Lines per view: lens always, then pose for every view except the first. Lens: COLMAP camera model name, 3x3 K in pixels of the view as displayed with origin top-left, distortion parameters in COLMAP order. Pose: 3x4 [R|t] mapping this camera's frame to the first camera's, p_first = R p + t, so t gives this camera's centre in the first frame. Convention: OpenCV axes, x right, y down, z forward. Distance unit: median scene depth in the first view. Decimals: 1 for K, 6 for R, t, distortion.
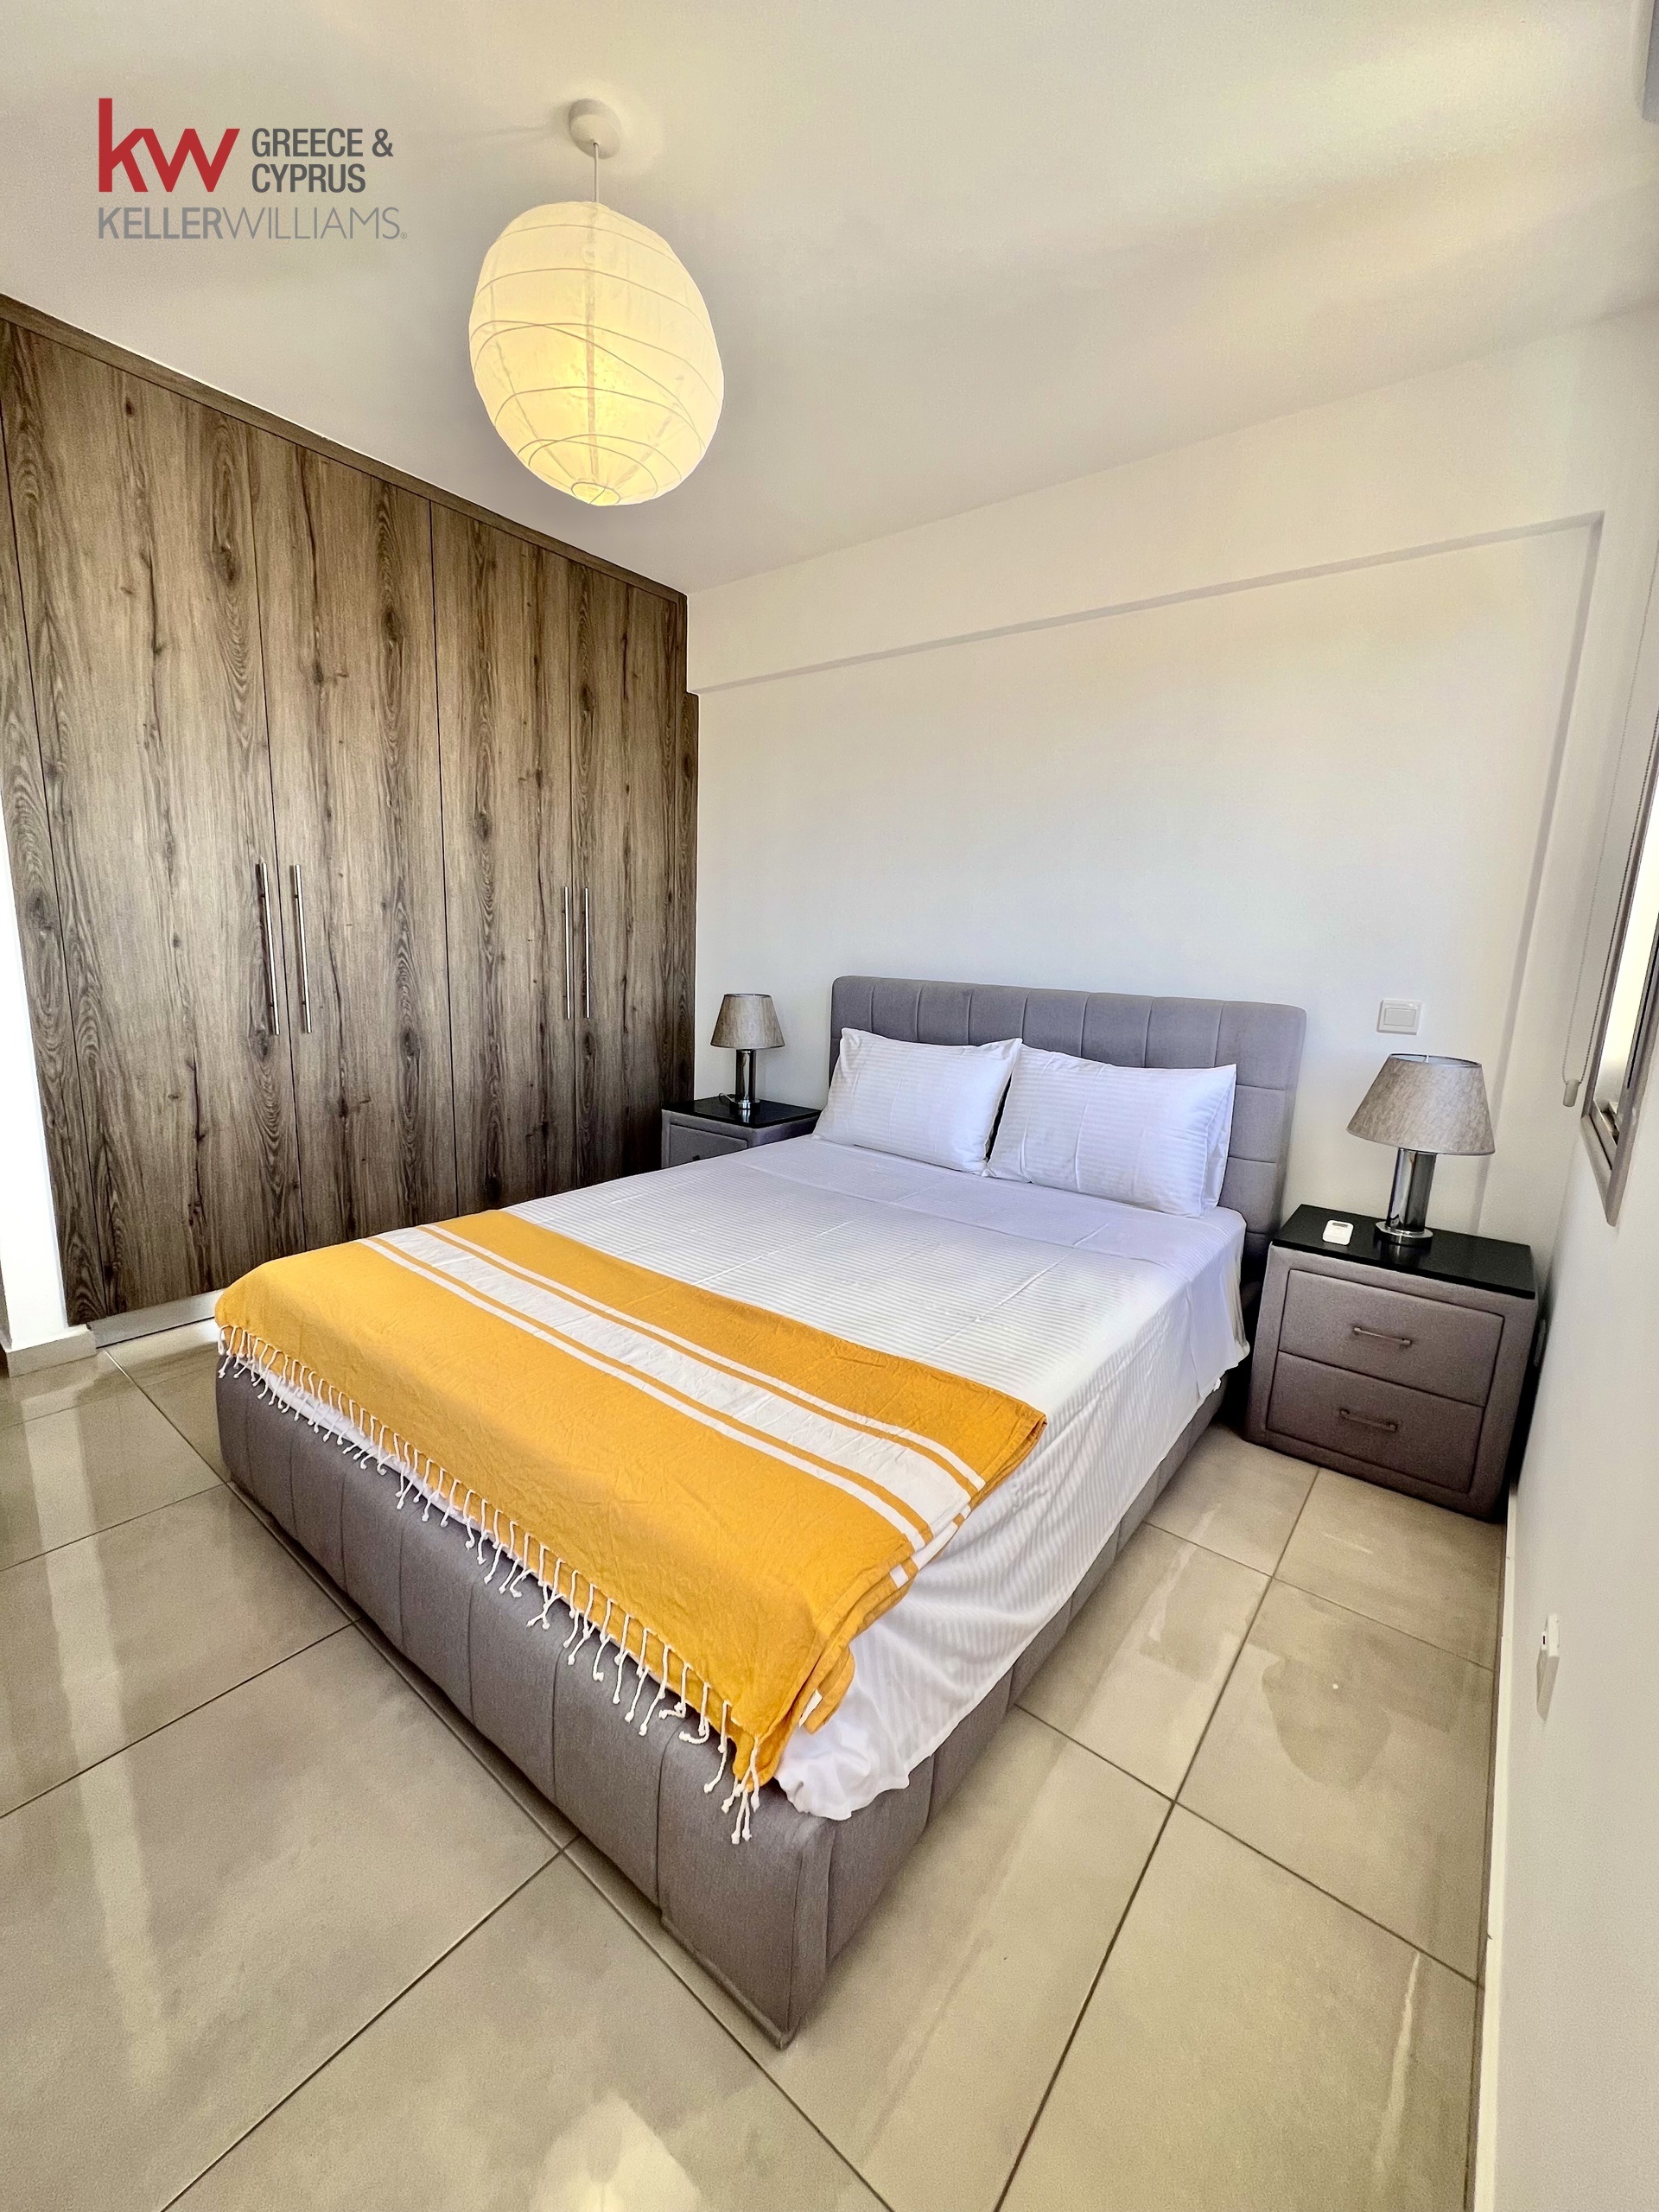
lens RADIAL K [[881.0, 0, 825.2], [0, 881.0, 1107.9], [0, 0, 1]] dist [-0.004491, 0.000387]
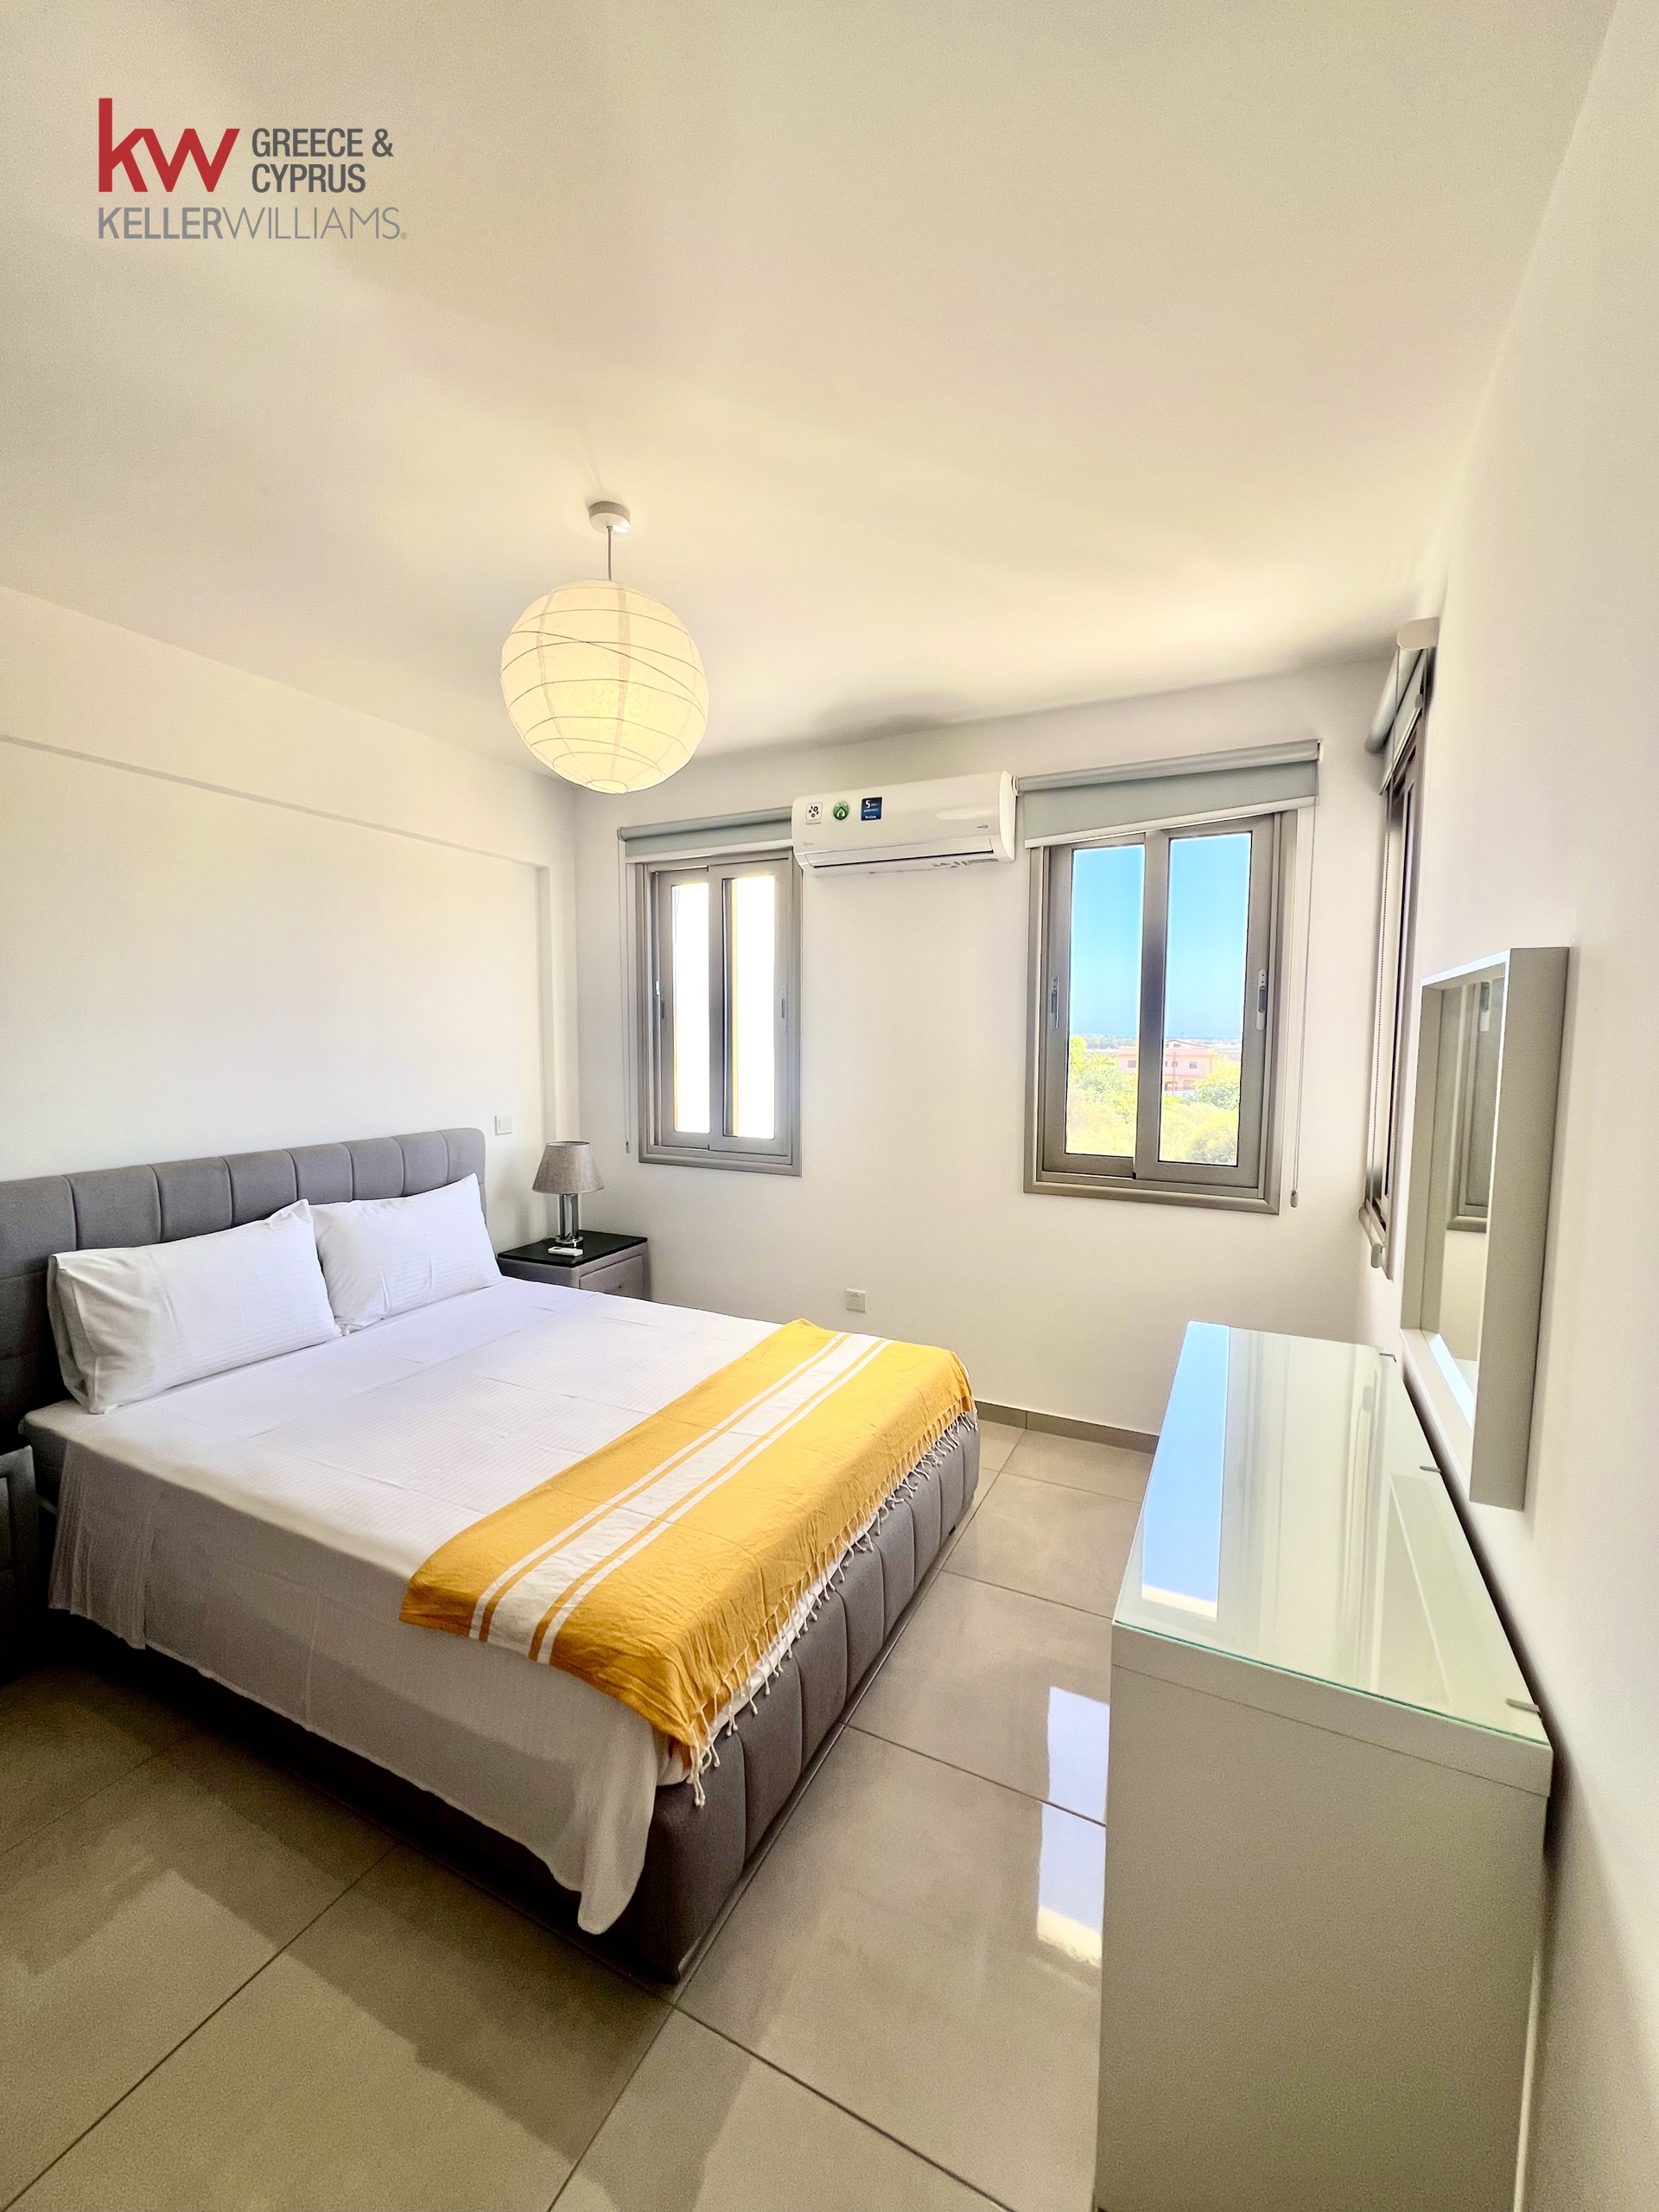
lens RADIAL K [[881.0, 0, 825.2], [0, 881.0, 1107.9], [0, 0, 1]] dist [-0.004491, 0.000387]
pose [[-0.212443, -0.124942, 0.969153, -1.488920], [0.172144, 0.971496, 0.162978, -0.413953], [-0.961891, 0.201457, -0.184880, 1.008329]]
